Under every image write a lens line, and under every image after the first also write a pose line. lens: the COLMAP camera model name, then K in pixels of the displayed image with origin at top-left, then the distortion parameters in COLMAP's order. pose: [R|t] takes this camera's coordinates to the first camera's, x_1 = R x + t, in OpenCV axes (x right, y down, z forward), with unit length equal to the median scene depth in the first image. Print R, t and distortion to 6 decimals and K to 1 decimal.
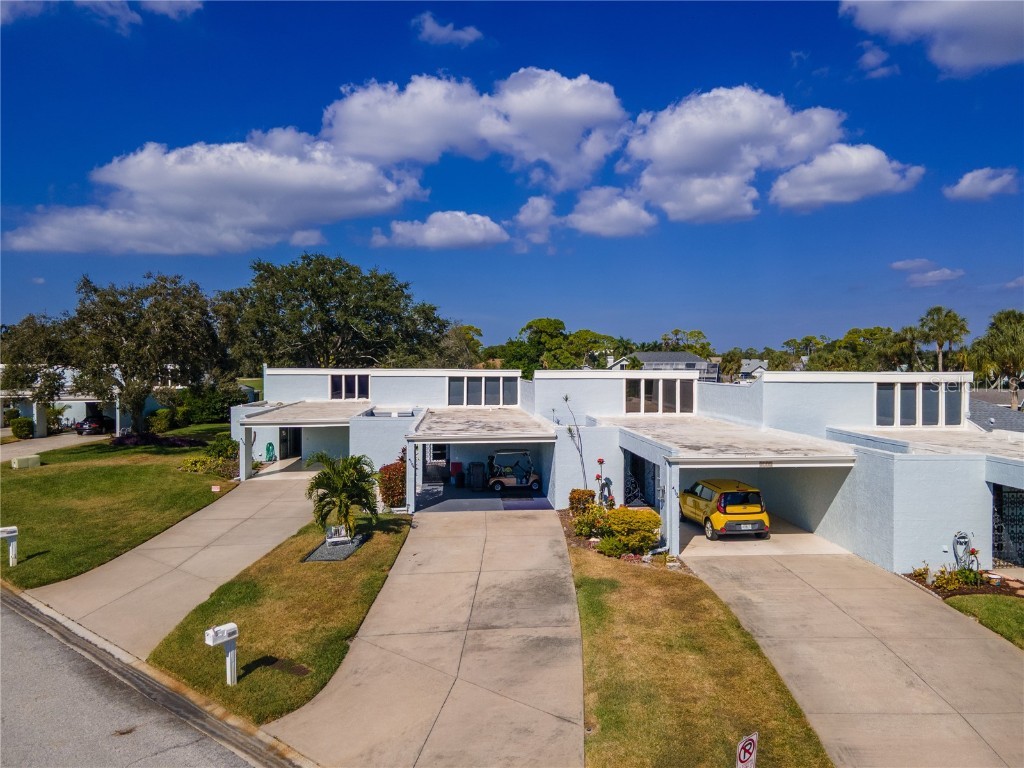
lens RADIAL K [[744.5, 0, 512.0], [0, 744.5, 384.0], [0, 0, 1]] dist [0.014476, 0.050726]
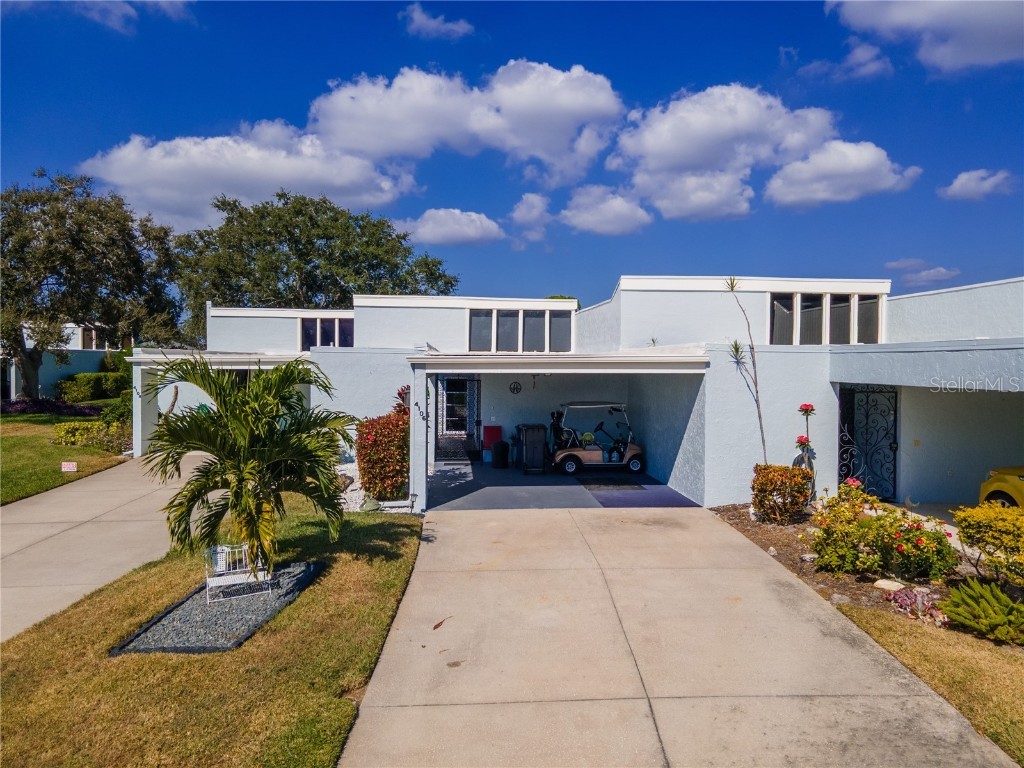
lens RADIAL K [[744.5, 0, 512.0], [0, 744.5, 384.0], [0, 0, 1]] dist [0.014476, 0.050726]
pose [[0.999969, 0.006014, 0.005162, -0.068043], [-0.006035, 0.999973, 0.004078, 0.076192], [-0.005137, -0.004109, 0.999978, 0.447957]]
